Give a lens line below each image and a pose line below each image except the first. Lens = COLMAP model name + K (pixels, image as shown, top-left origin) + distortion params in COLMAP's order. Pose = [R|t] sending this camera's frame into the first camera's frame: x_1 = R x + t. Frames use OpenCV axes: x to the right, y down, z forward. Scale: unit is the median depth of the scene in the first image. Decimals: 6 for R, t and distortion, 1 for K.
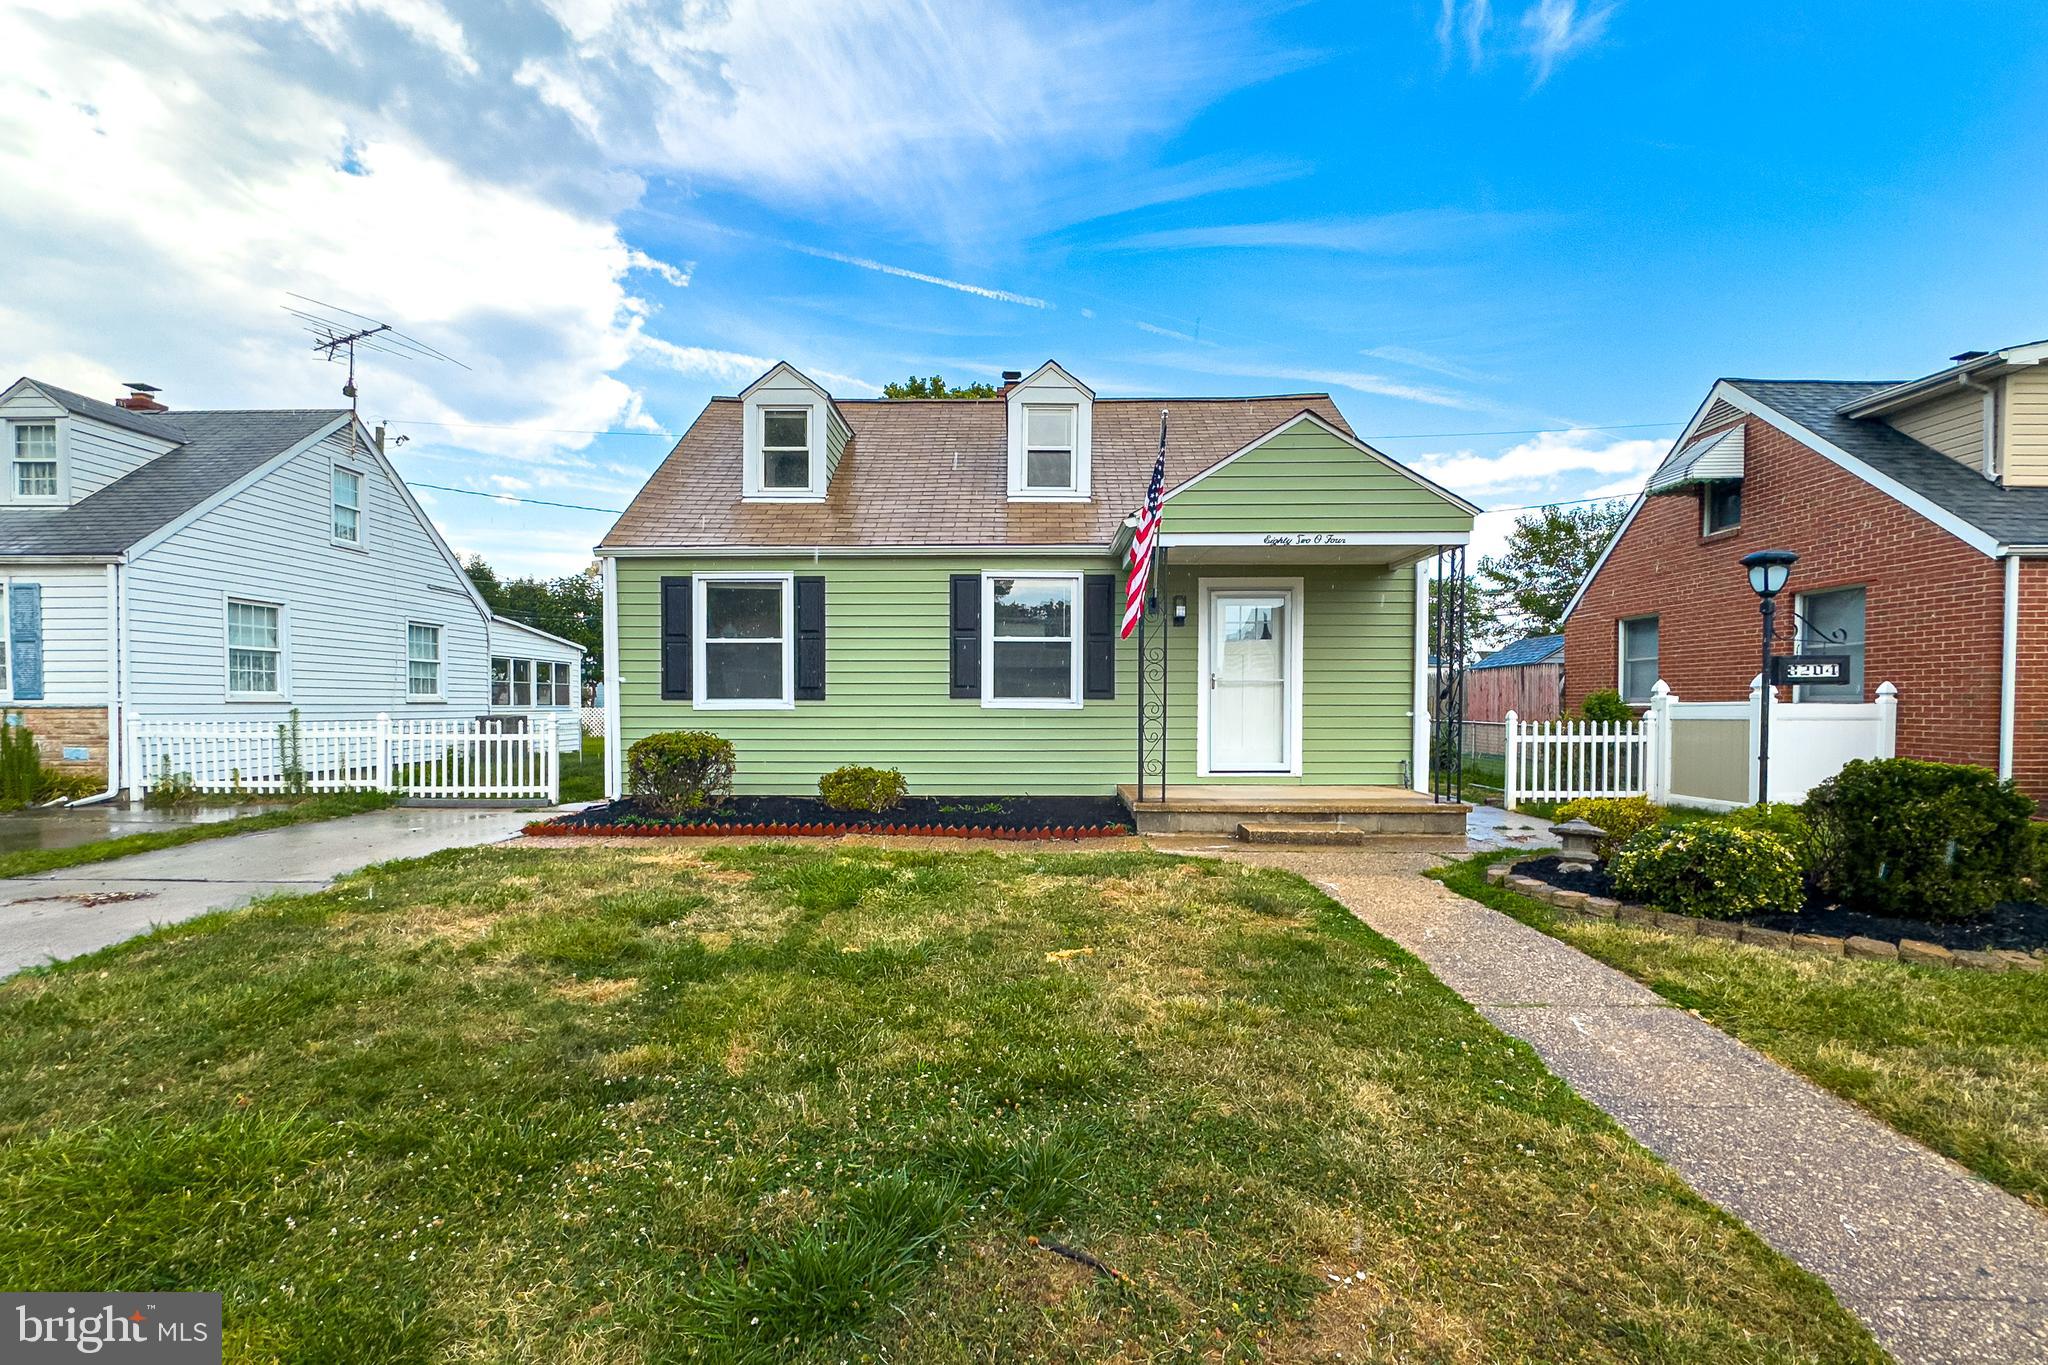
lens RADIAL K [[951.2, 0, 1023.2], [0, 951.2, 727.6], [0, 0, 1]] dist [-0.013445, 0.011577]
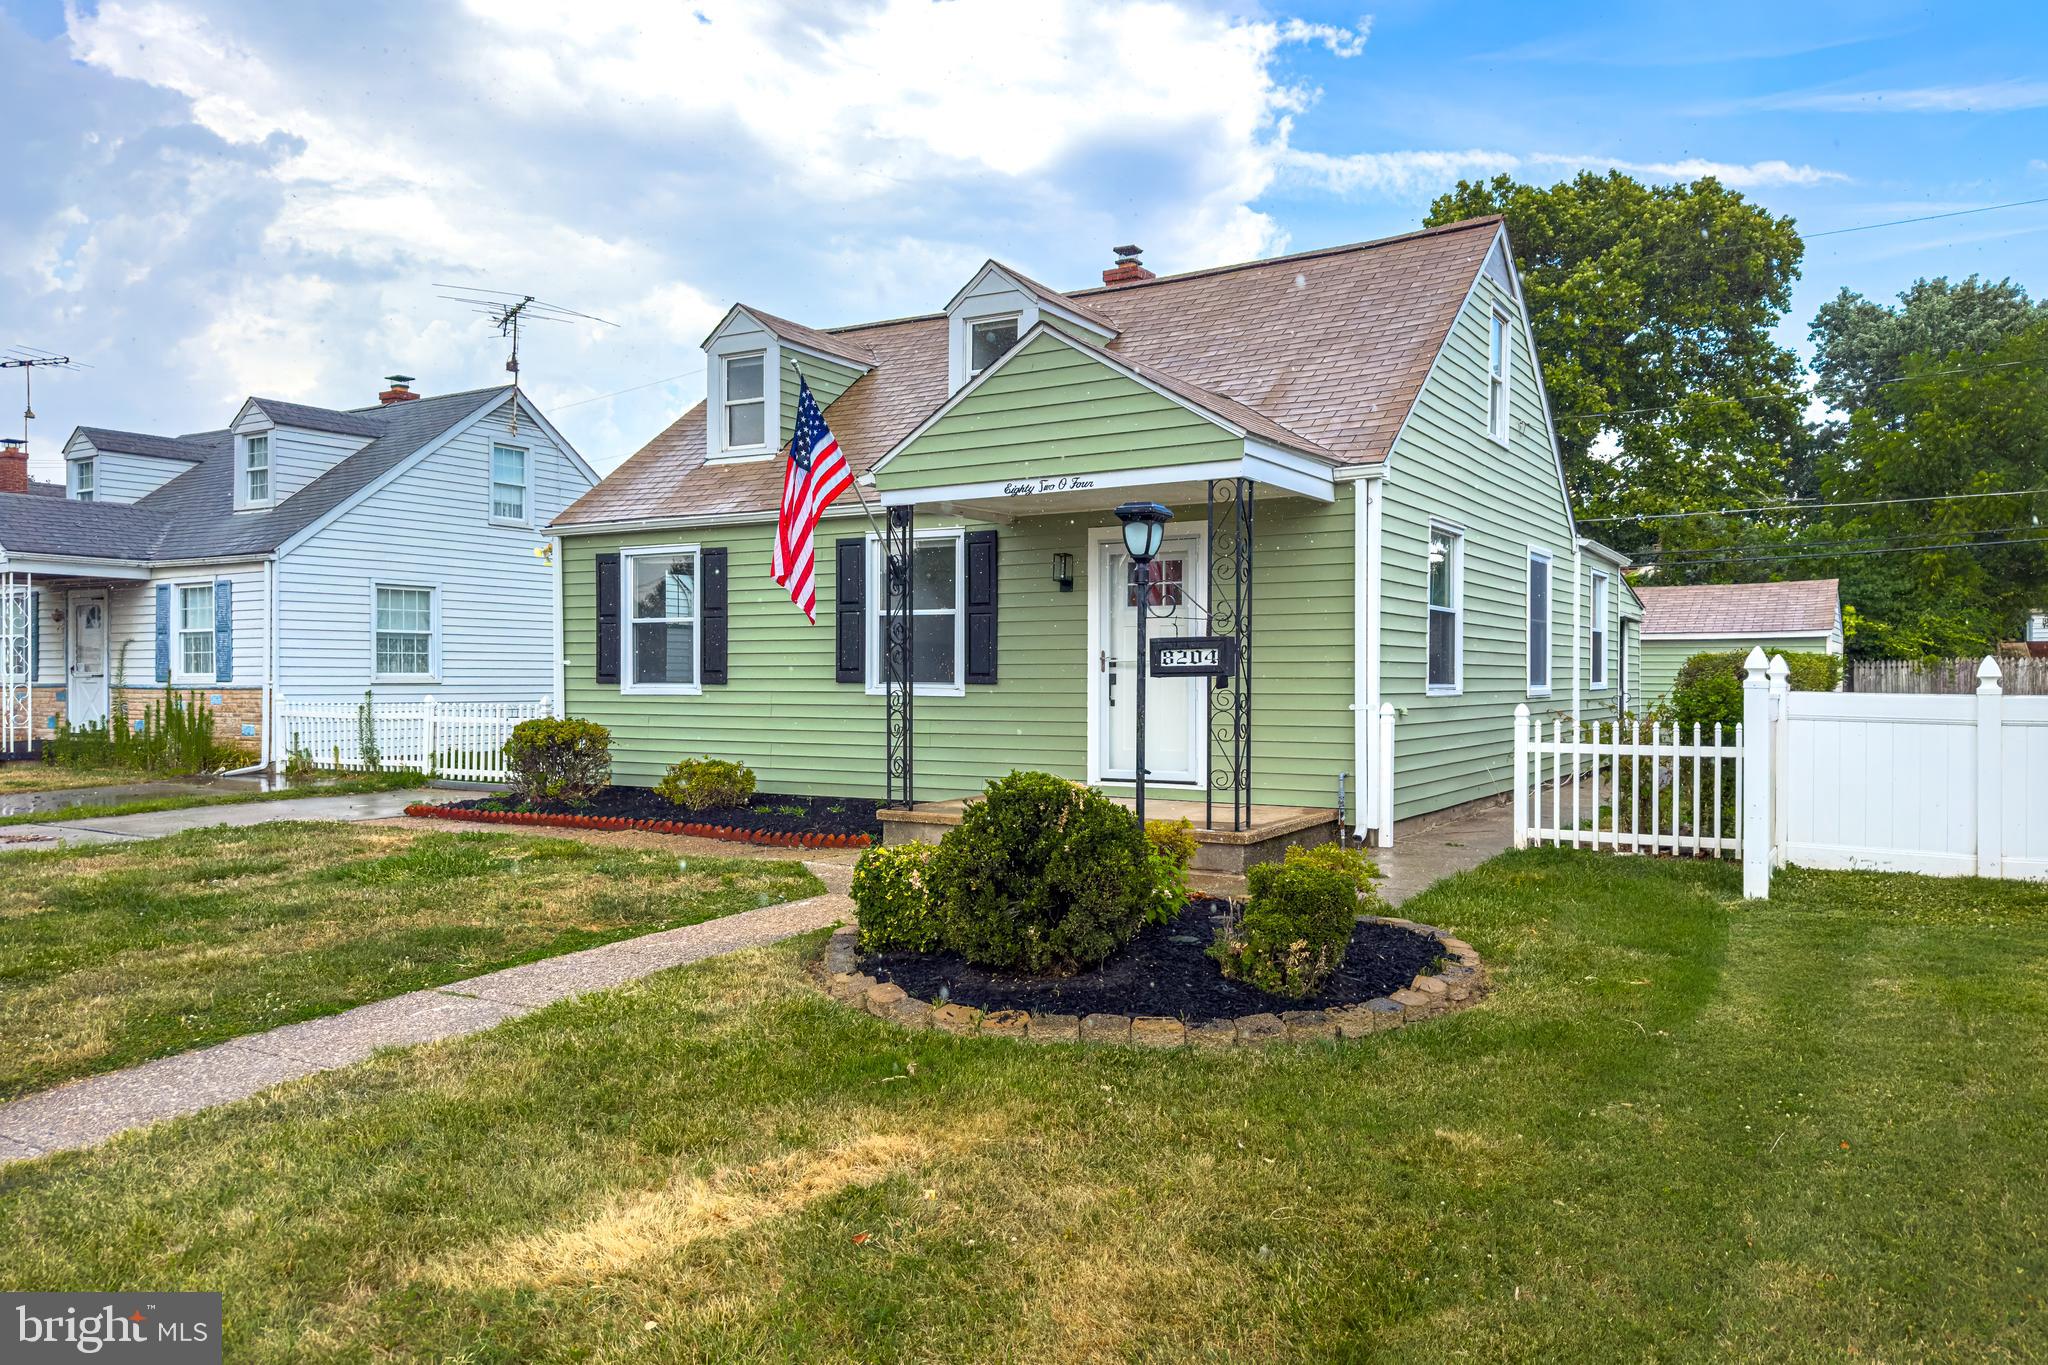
lens RADIAL K [[1434.7, 0, 1024.0], [0, 1434.7, 682.5], [0, 0, 1]] dist [0.030046, -0.001170]
pose [[0.867382, 0.002229, -0.497638, 0.659633], [-0.013653, 0.999720, -0.019320, -0.008258], [0.497456, 0.023552, 0.867170, -0.031819]]
